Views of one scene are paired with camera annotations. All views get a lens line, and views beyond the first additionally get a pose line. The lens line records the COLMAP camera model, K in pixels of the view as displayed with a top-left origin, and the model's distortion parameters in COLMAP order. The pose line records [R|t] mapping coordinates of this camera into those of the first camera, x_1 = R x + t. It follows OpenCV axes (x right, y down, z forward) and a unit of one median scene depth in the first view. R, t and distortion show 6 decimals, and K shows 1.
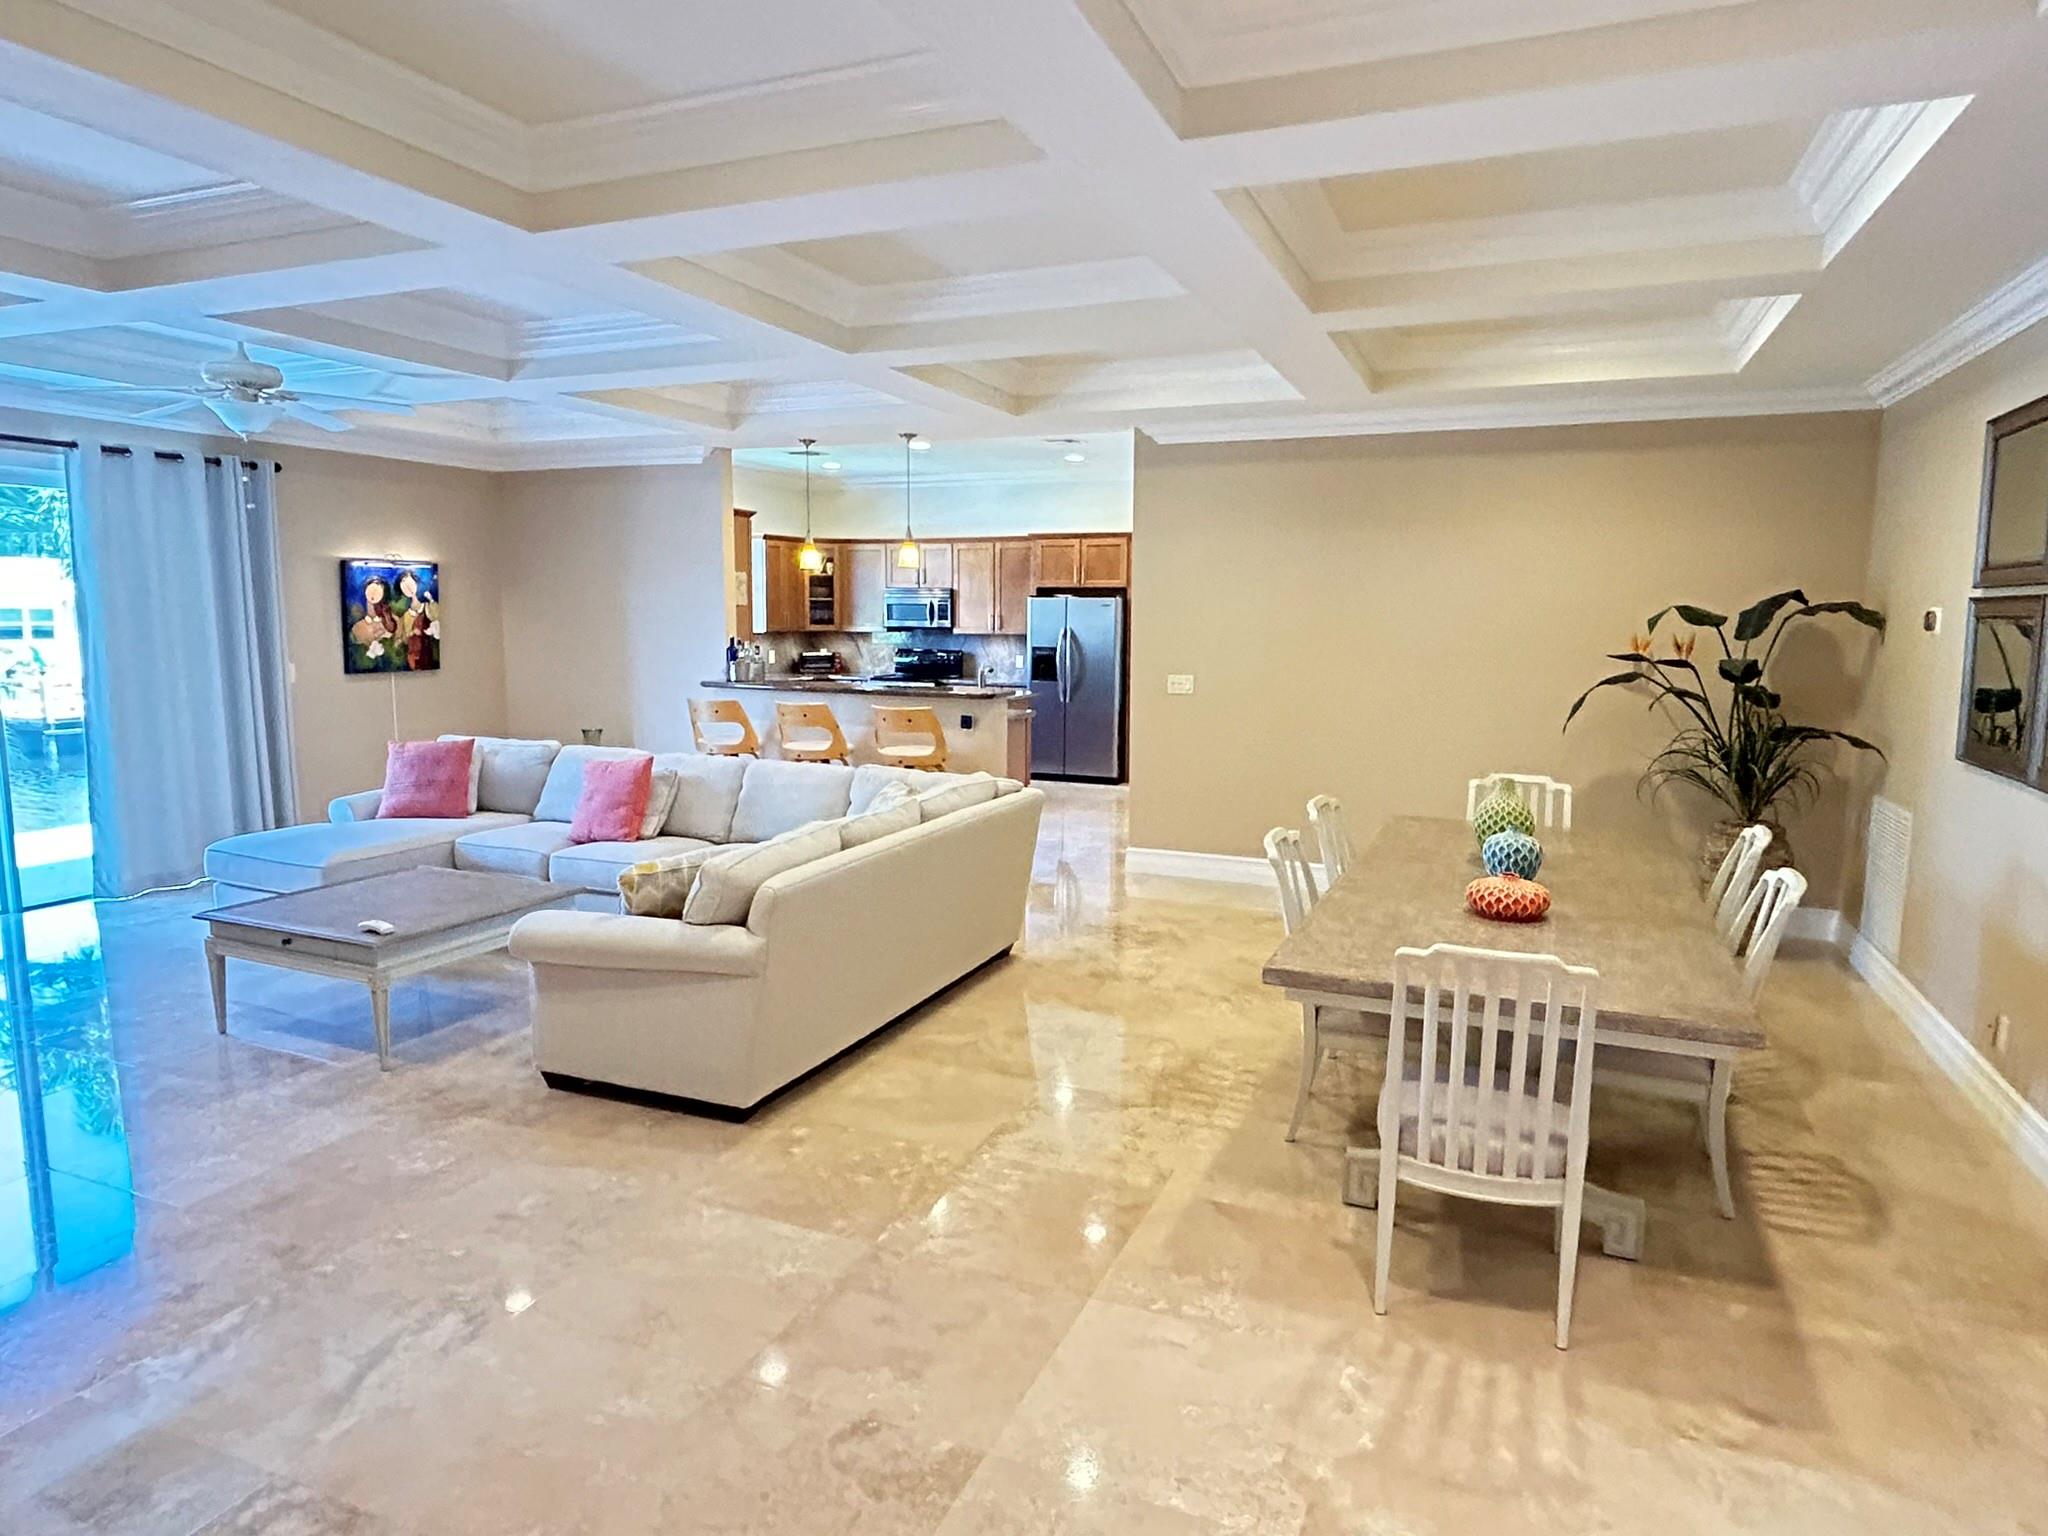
lens RADIAL K [[1204.1, 0, 1023.5], [0, 1204.1, 768.8], [0, 0, 1]] dist [-0.000463, 0.000342]
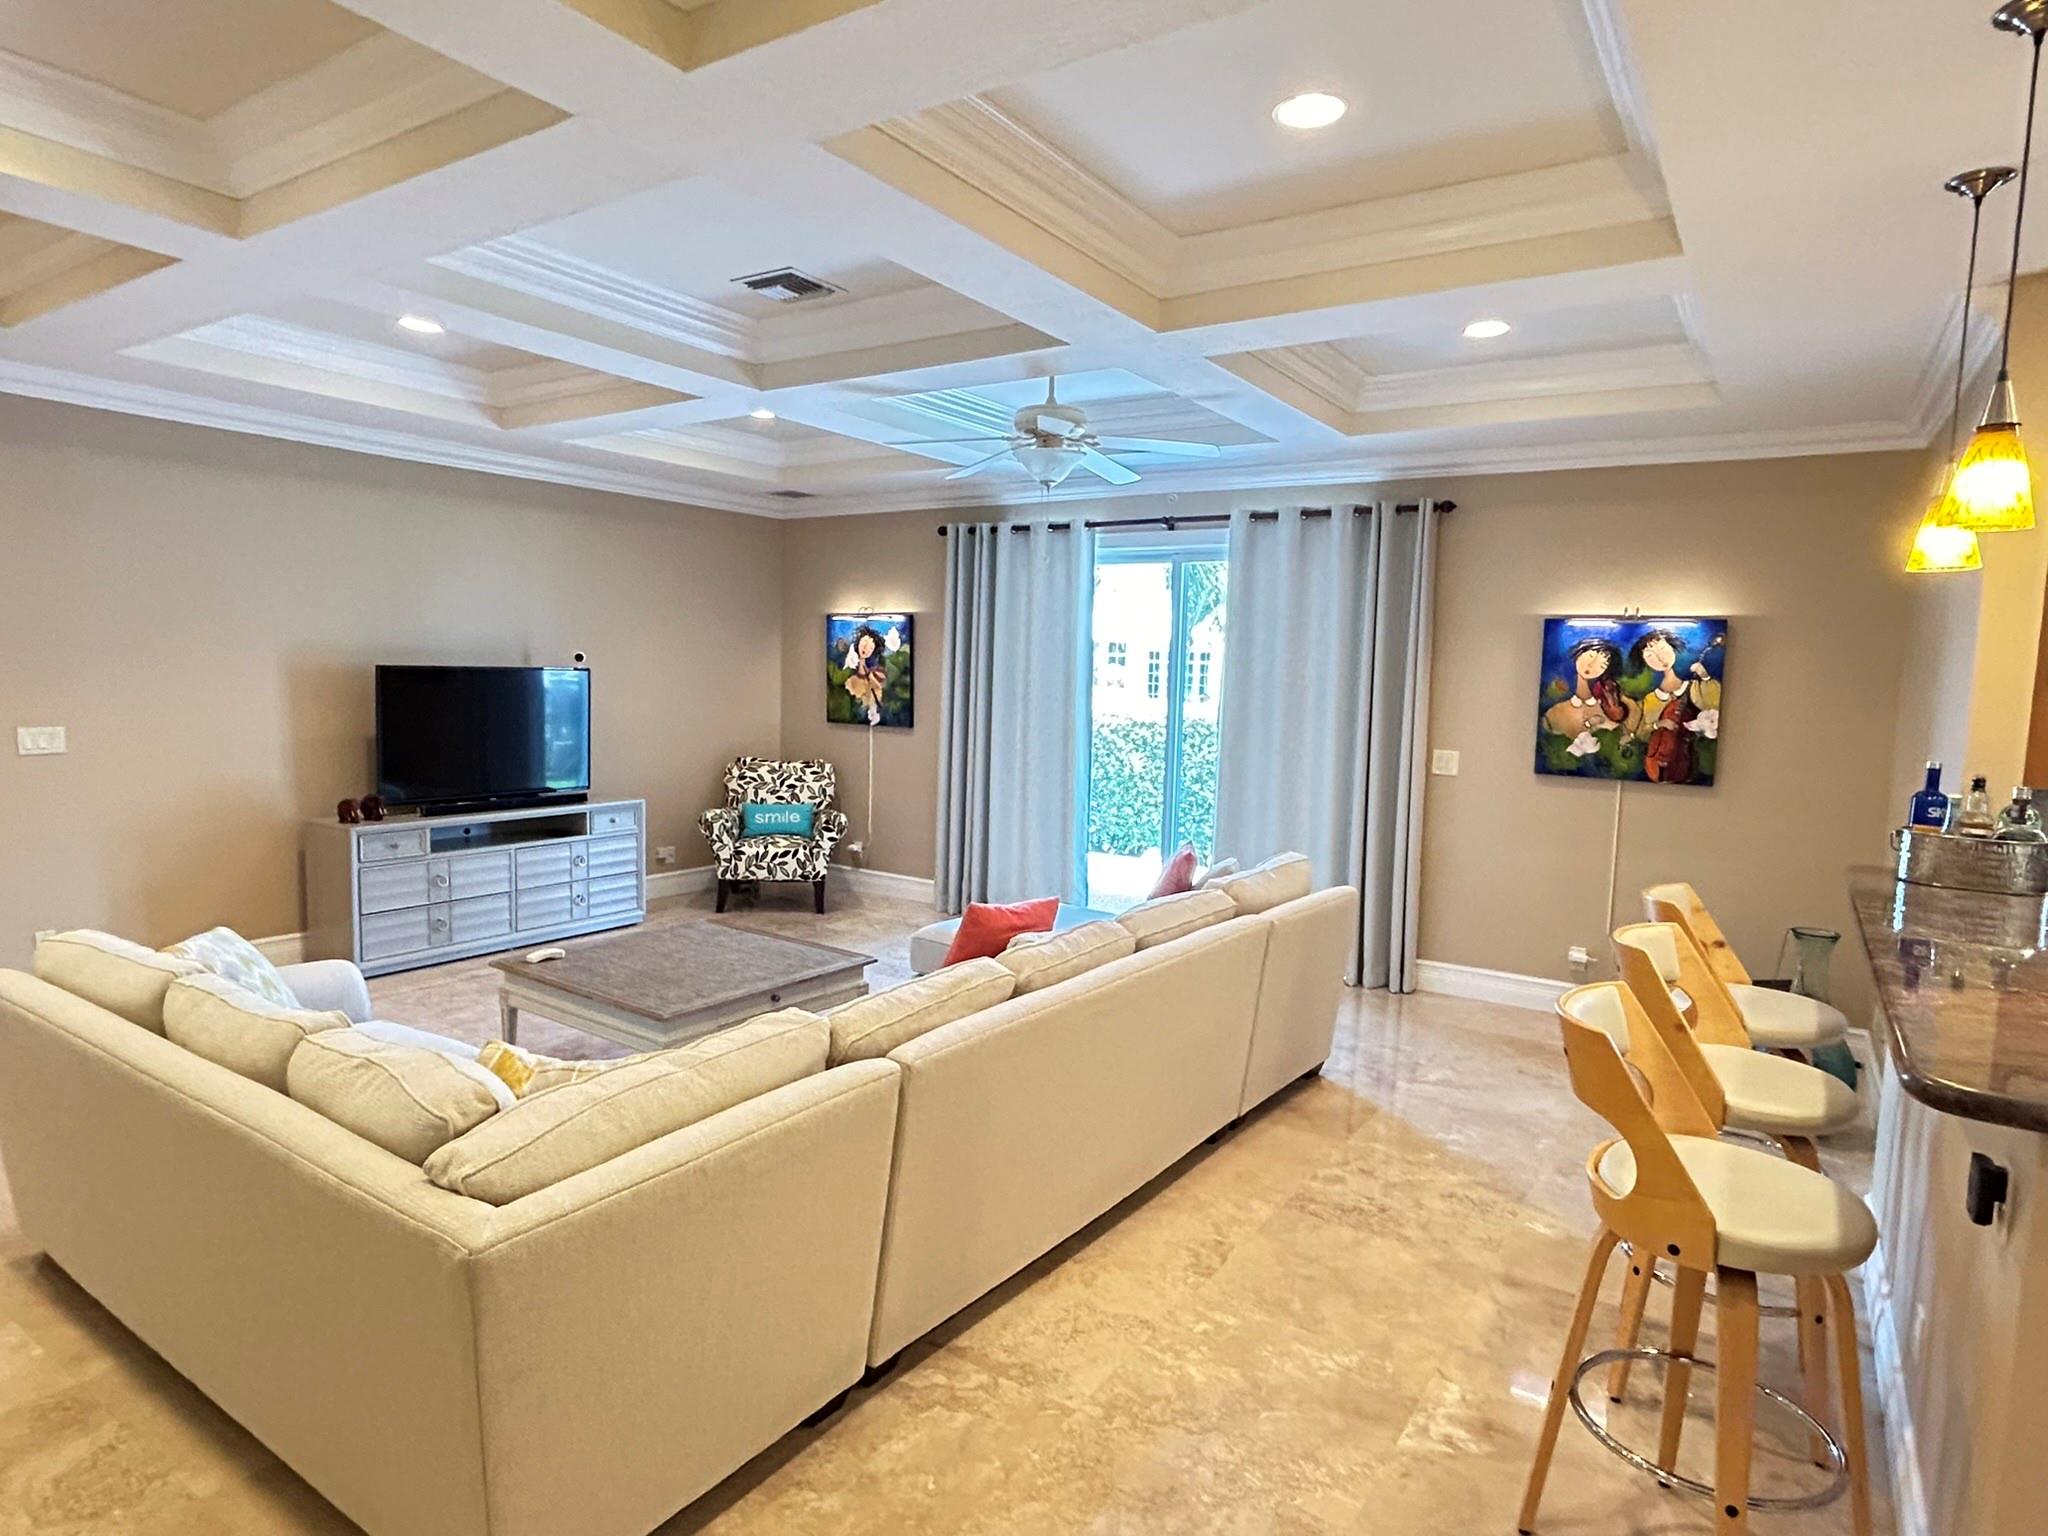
lens RADIAL K [[1154.1, 0, 1024.9], [0, 1154.1, 763.0], [0, 0, 1]] dist [-0.005695, -0.001209]
pose [[-0.189258, 0.075206, -0.979043, 0.174304], [-0.158684, 0.981614, 0.106078, -0.105868], [0.969021, 0.175435, -0.173844, 0.787925]]
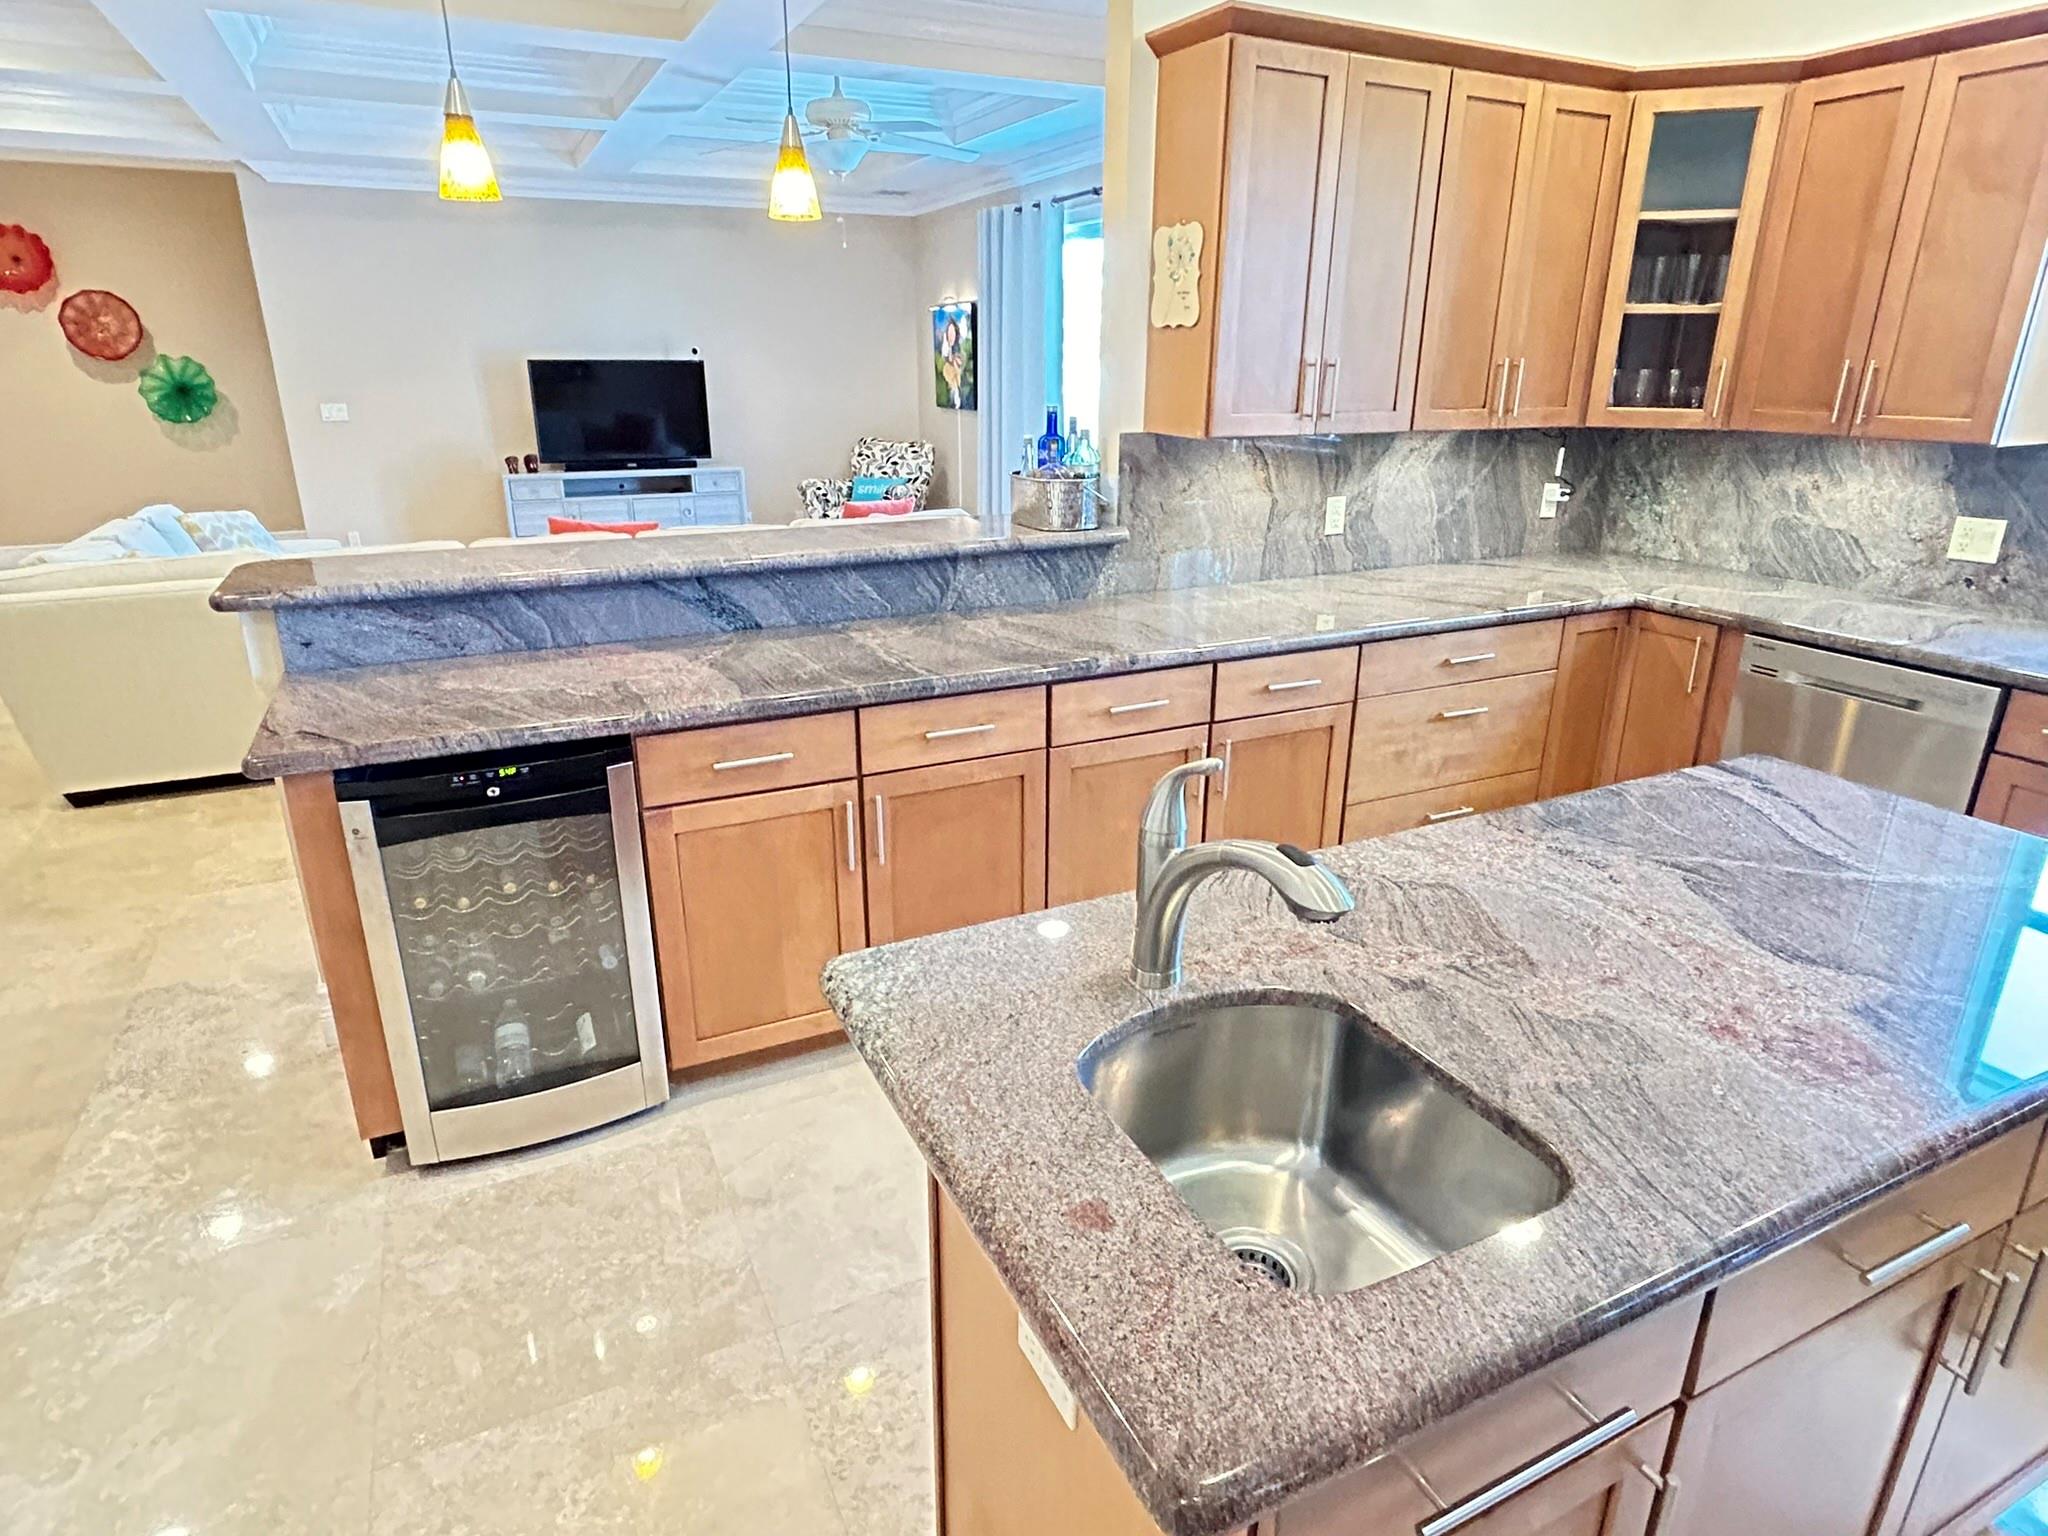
lens RADIAL K [[1154.1, 0, 1019.0], [0, 1154.1, 764.4], [0, 0, 1]] dist [-0.005695, -0.001209]
pose [[-0.662843, 0.243849, -0.707939, 0.055299], [-0.105135, 0.905806, 0.410442, -0.168975], [0.741341, 0.346487, -0.574770, 1.323737]]
